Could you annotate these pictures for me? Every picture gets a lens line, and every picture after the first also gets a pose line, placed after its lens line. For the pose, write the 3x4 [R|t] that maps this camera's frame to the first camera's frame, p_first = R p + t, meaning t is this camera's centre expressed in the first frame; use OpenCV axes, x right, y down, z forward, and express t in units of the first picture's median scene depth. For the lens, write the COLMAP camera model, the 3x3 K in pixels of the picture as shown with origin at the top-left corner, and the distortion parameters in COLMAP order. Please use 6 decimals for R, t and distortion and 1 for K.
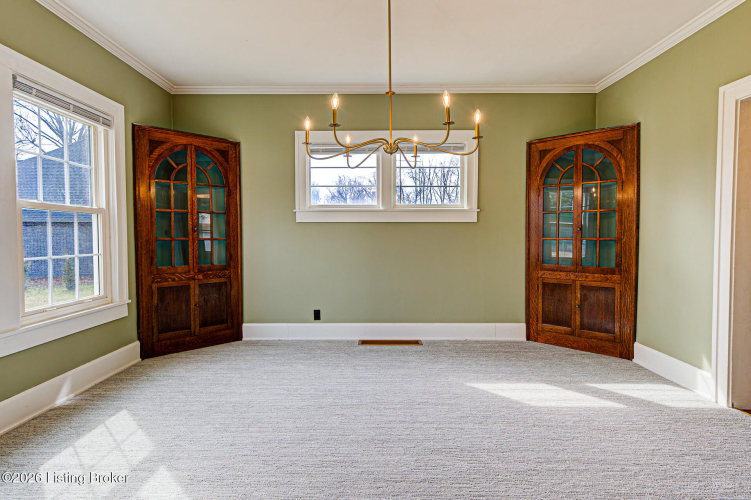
lens RADIAL K [[407.4, 0, 375.5], [0, 407.4, 250.0], [0, 0, 1]] dist [0.018863, 0.000616]
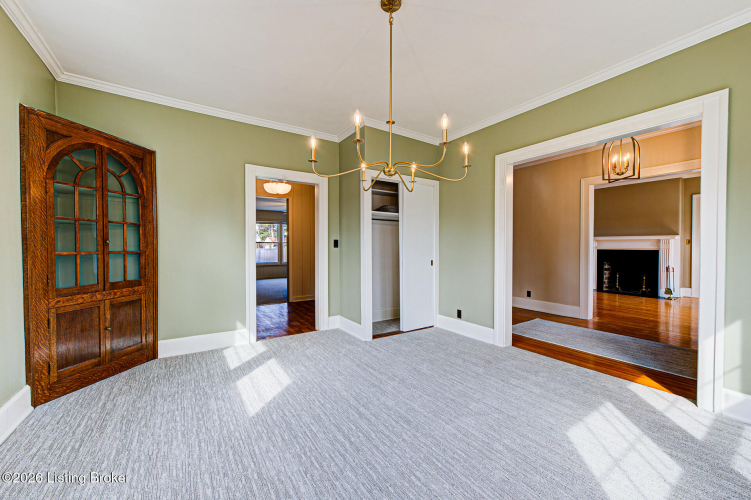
lens RADIAL K [[300.1, 0, 375.5], [0, 300.1, 250.0], [0, 0, 1]] dist [0.000472, 0.000022]
pose [[-0.553872, -0.010307, 0.832538, -0.369657], [0.029333, 0.999061, 0.031884, -0.036601], [-0.832085, 0.042080, -0.553050, 0.873695]]
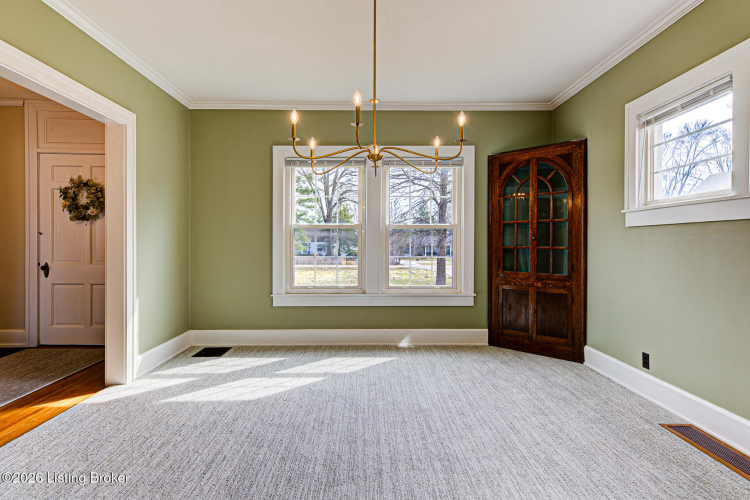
lens RADIAL K [[411.6, 0, 375.0], [0, 411.6, 250.0], [0, 0, 1]] dist [0.030128, -0.000133]
pose [[0.006065, 0.019039, -0.999800, 0.613238], [-0.034113, 0.999241, 0.018821, -0.027152], [0.999400, 0.033992, 0.006710, 0.592261]]
